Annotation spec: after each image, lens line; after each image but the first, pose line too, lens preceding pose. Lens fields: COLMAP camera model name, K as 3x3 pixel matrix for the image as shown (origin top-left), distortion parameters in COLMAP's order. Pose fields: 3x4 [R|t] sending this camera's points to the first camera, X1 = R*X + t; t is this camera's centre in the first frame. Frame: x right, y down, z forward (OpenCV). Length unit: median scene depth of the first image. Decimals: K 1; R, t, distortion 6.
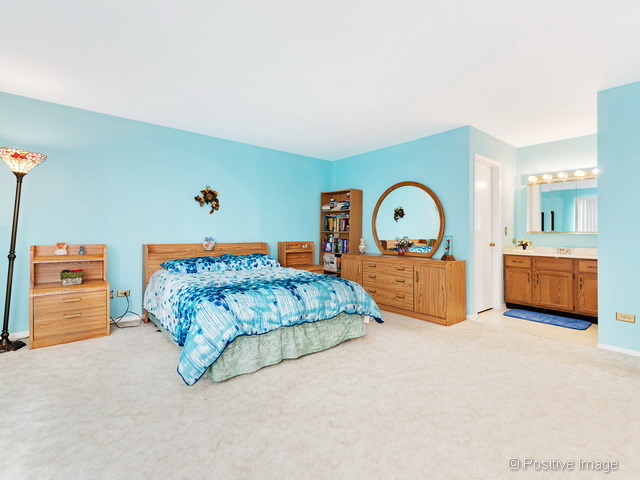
lens RADIAL K [[320.1, 0, 320.0], [0, 320.1, 240.0], [0, 0, 1]] dist [0.011700, -0.000283]
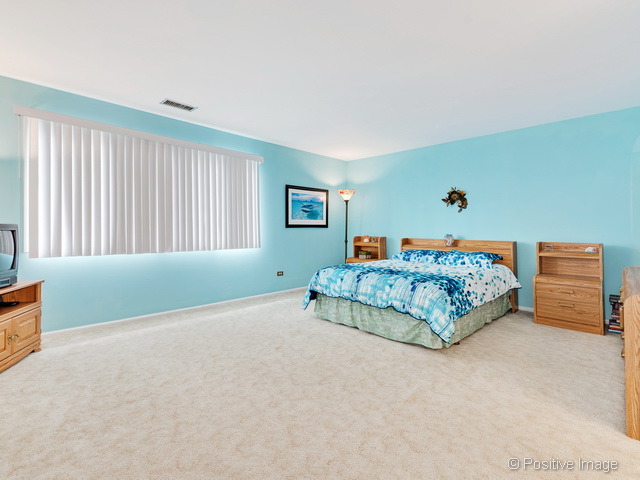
lens RADIAL K [[320.1, 0, 320.0], [0, 320.1, 240.0], [0, 0, 1]] dist [0.011700, -0.000283]
pose [[0.069351, 0.030159, -0.997136, 1.061951], [-0.026923, 0.999235, 0.028350, -0.009991], [0.997229, 0.024880, 0.070110, 0.691958]]
